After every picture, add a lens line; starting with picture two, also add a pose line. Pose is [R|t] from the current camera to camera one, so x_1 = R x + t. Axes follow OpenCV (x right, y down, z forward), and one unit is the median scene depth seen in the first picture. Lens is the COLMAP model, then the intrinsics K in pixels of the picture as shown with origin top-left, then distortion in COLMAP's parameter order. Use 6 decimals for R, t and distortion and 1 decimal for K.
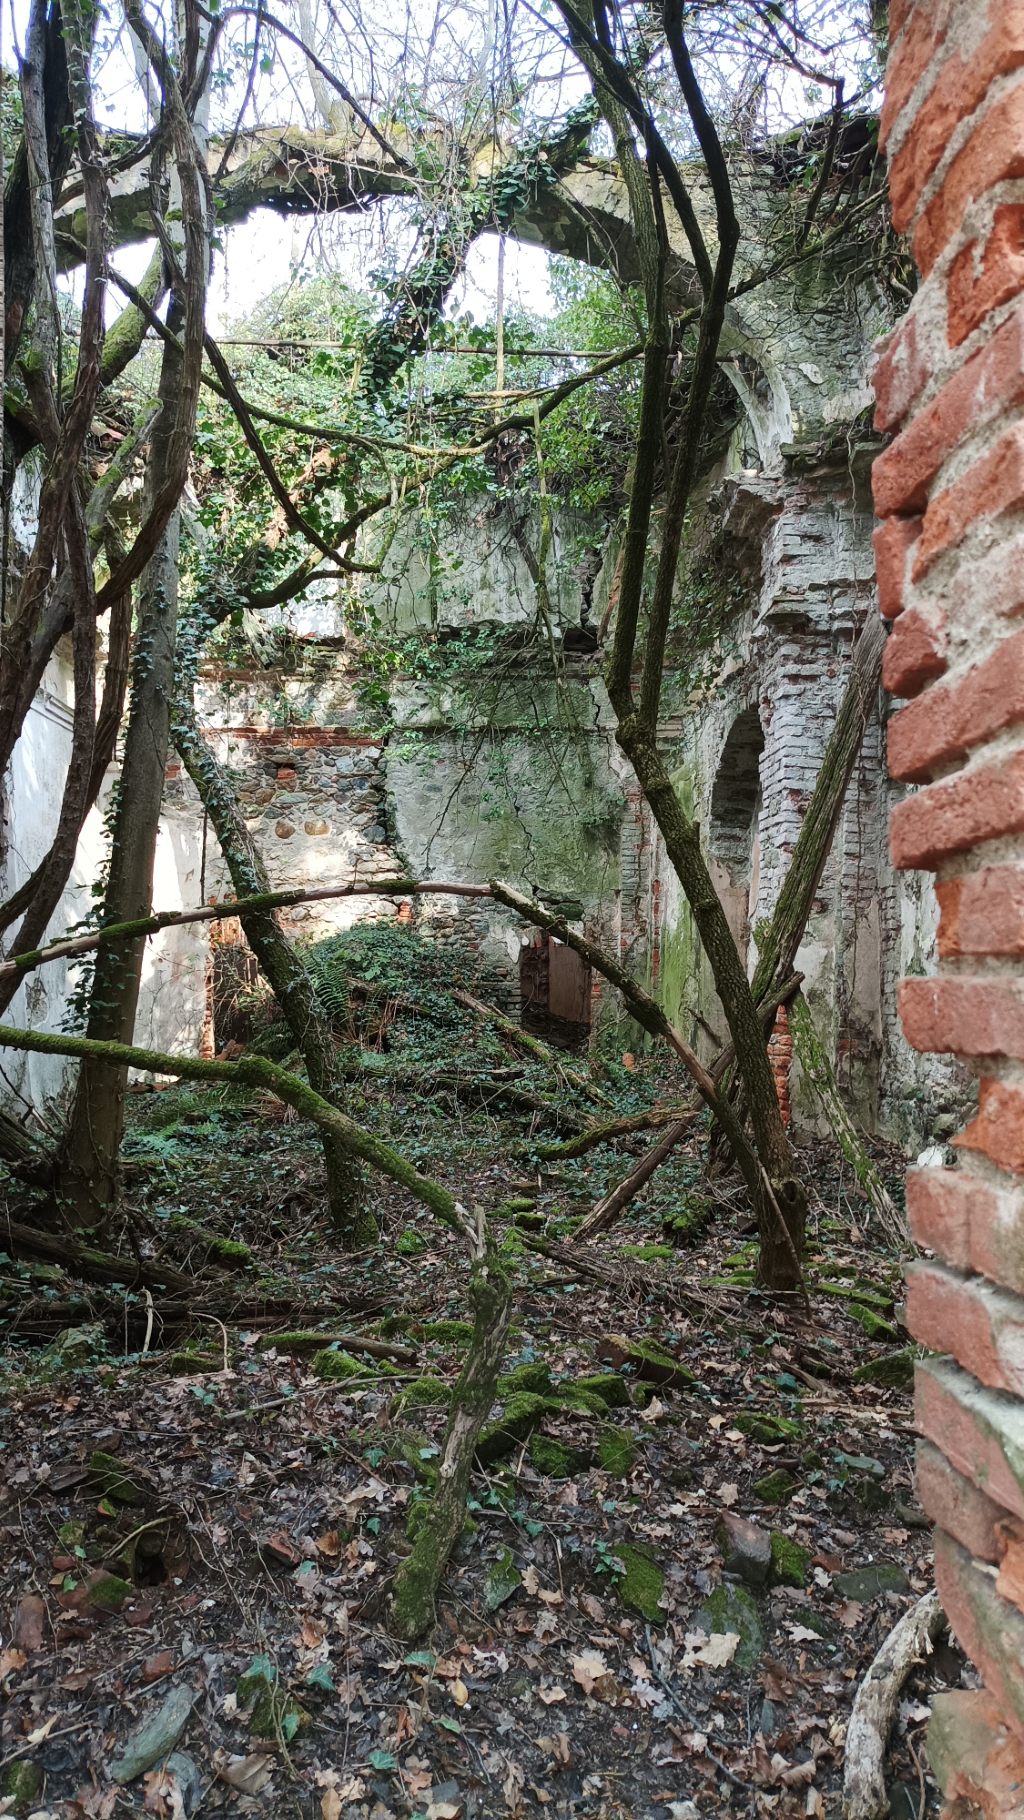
lens RADIAL K [[1352.8, 0, 512.0], [0, 1352.8, 916.1], [0, 0, 1]] dist [0.089794, -0.102346]
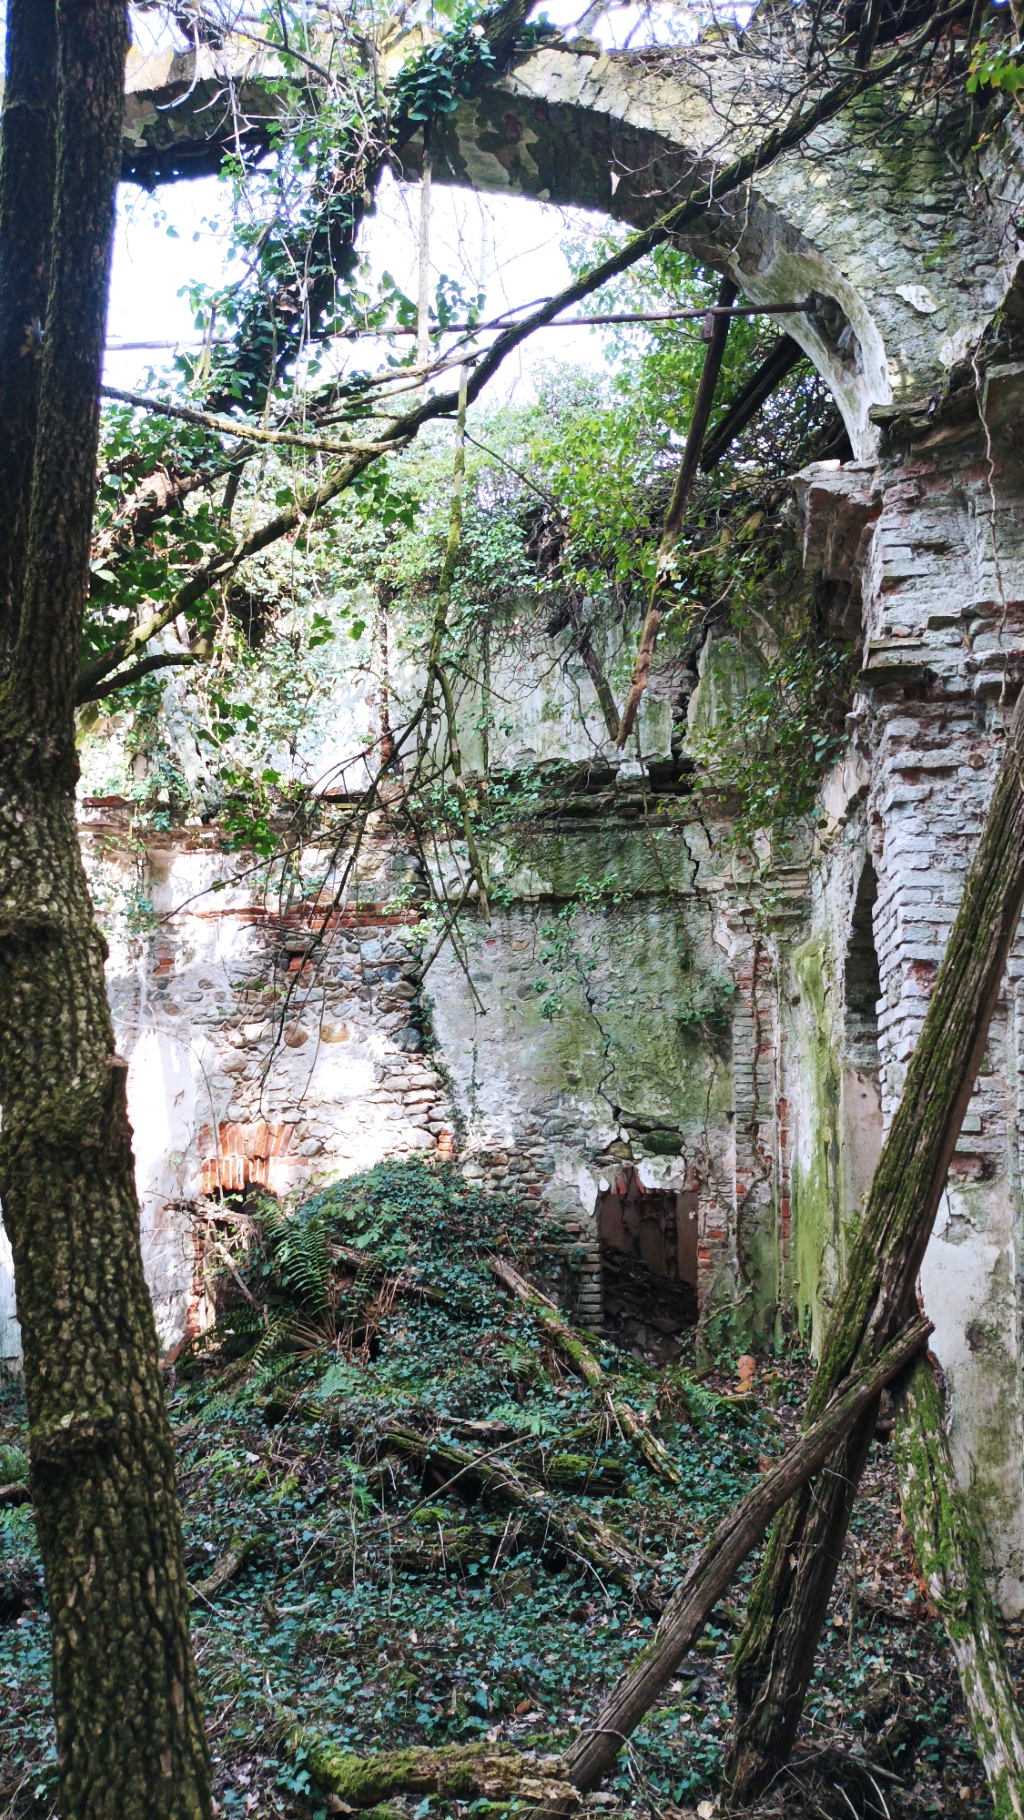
lens RADIAL K [[1352.8, 0, 512.0], [0, 1352.8, 916.1], [0, 0, 1]] dist [0.089794, -0.102346]
pose [[0.985393, -0.034373, -0.166790, 0.095988], [0.010342, 0.989689, -0.142861, -0.022349], [0.169980, 0.139049, 0.975588, 0.290313]]
